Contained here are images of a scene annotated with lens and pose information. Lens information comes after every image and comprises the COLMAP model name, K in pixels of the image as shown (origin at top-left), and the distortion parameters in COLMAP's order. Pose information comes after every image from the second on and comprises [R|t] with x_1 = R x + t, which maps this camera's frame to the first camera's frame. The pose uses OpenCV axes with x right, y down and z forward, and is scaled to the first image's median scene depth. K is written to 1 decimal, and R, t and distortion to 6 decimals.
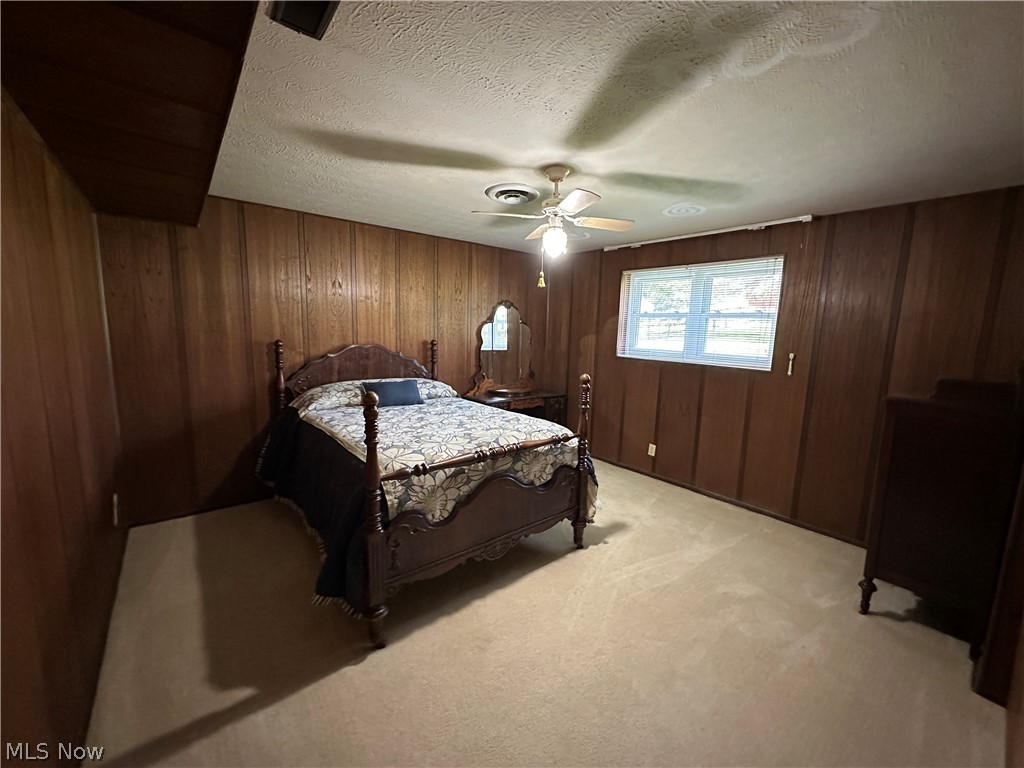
lens RADIAL K [[407.8, 0, 511.7], [0, 407.8, 383.9], [0, 0, 1]] dist [-0.003426, -0.000528]
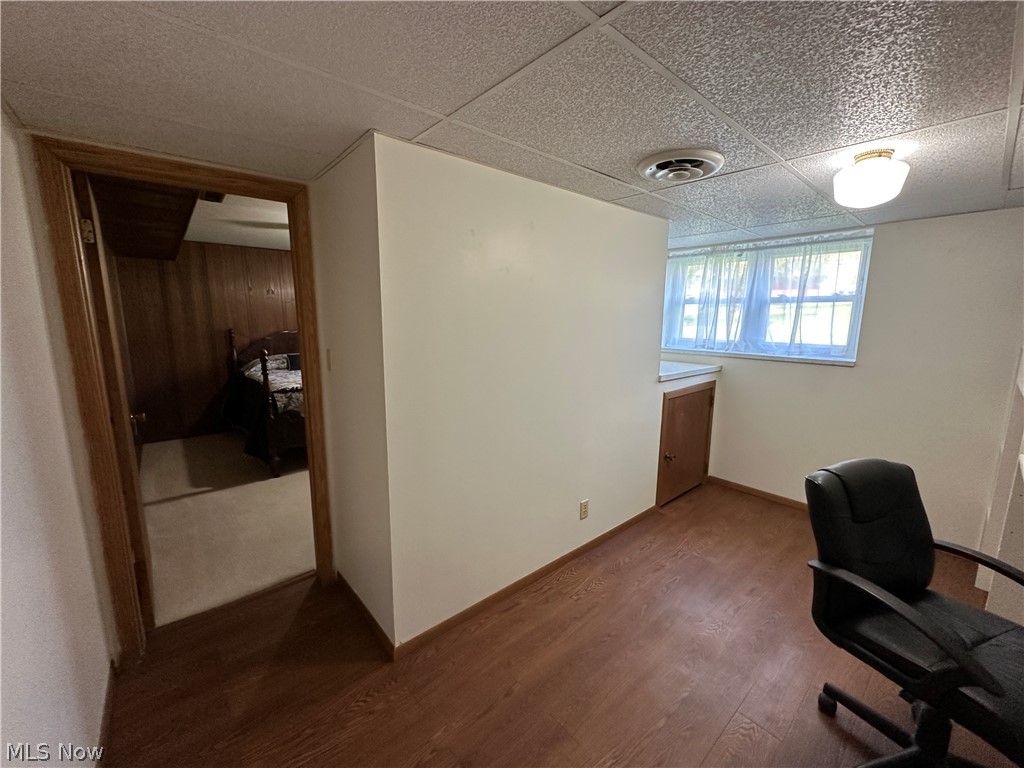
lens RADIAL K [[407.8, 0, 512.1], [0, 407.8, 383.4], [0, 0, 1]] dist [-0.003426, -0.000528]
pose [[0.999343, -0.027991, 0.023039, 0.488016], [0.027481, 0.999376, 0.022173, 0.101793], [-0.023645, -0.021526, 0.999489, -0.625556]]
